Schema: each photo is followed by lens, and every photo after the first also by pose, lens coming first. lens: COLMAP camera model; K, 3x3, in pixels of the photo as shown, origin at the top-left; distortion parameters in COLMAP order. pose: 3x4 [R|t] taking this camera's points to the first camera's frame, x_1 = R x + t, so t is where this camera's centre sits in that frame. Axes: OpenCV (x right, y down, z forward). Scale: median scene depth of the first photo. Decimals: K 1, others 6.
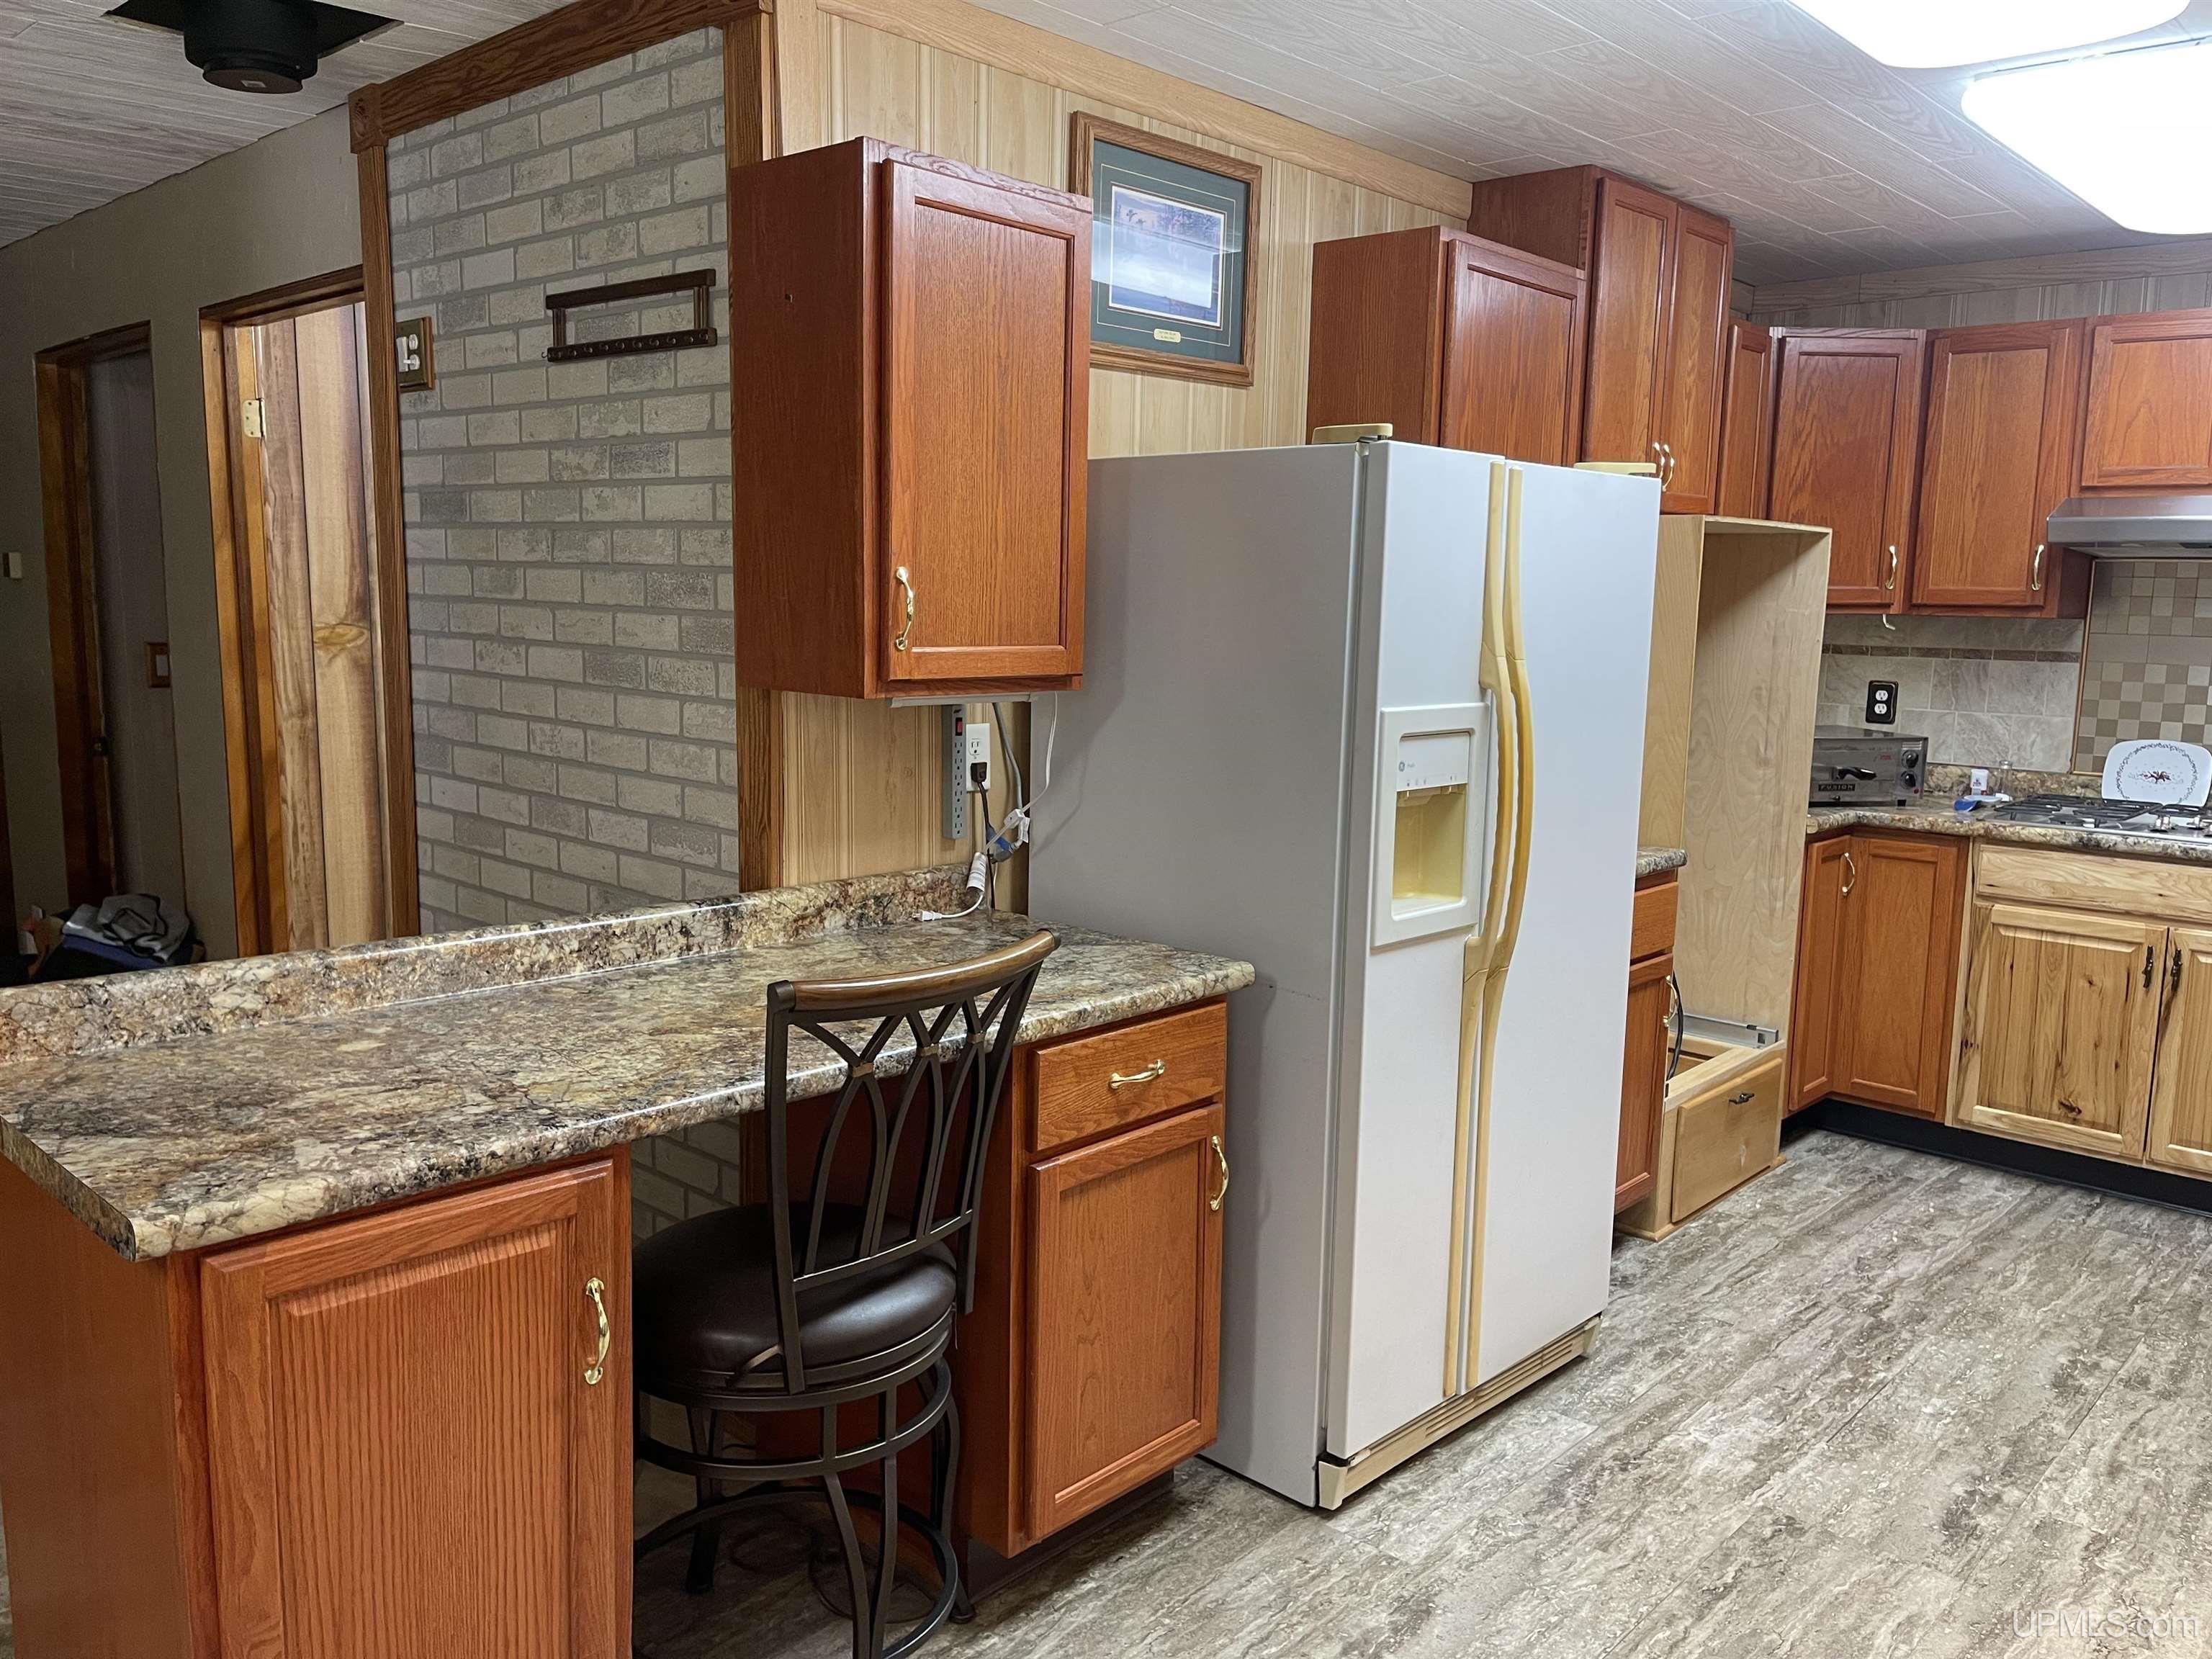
lens RADIAL K [[1682.5, 0, 1112.3], [0, 1682.5, 829.5], [0, 0, 1]] dist [0.073163, -0.099312]
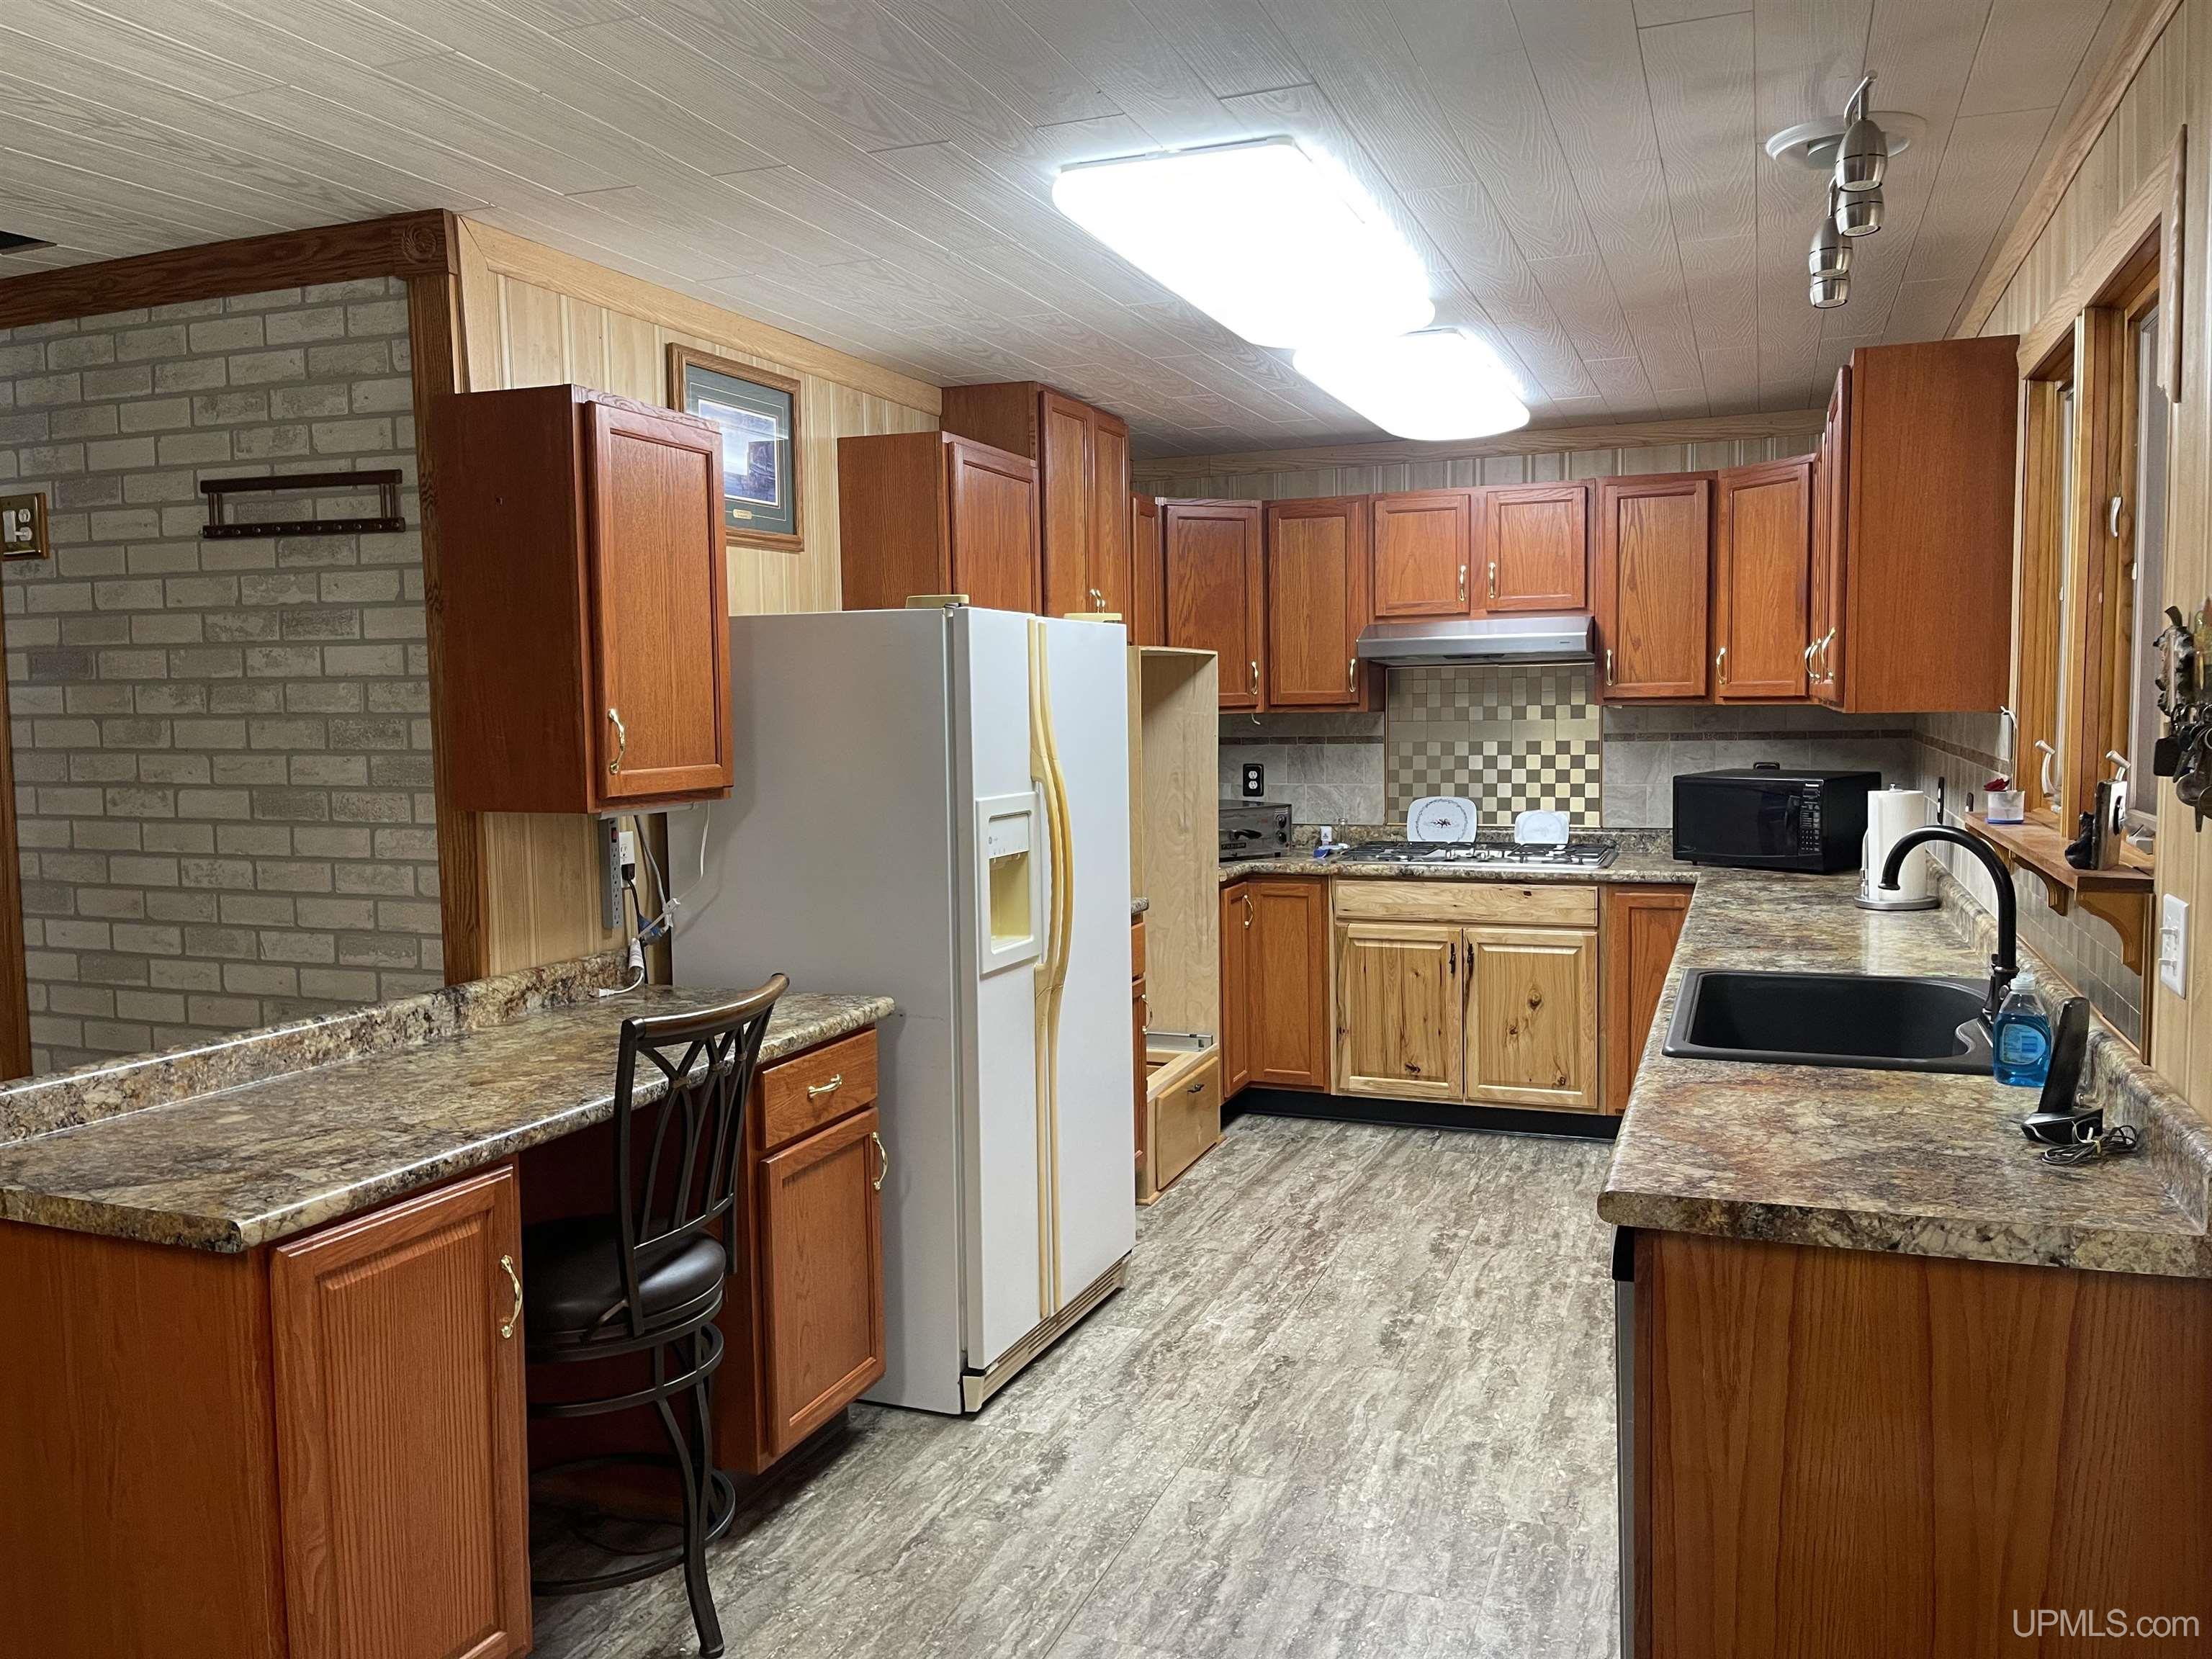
lens RADIAL K [[1682.5, 0, 1113.8], [0, 1682.5, 822.6], [0, 0, 1]] dist [0.073163, -0.099312]
pose [[0.928968, -0.062020, 0.364928, -0.211440], [0.086167, 0.995013, -0.050244, 0.023288], [-0.359992, 0.078120, 0.929679, -0.275648]]
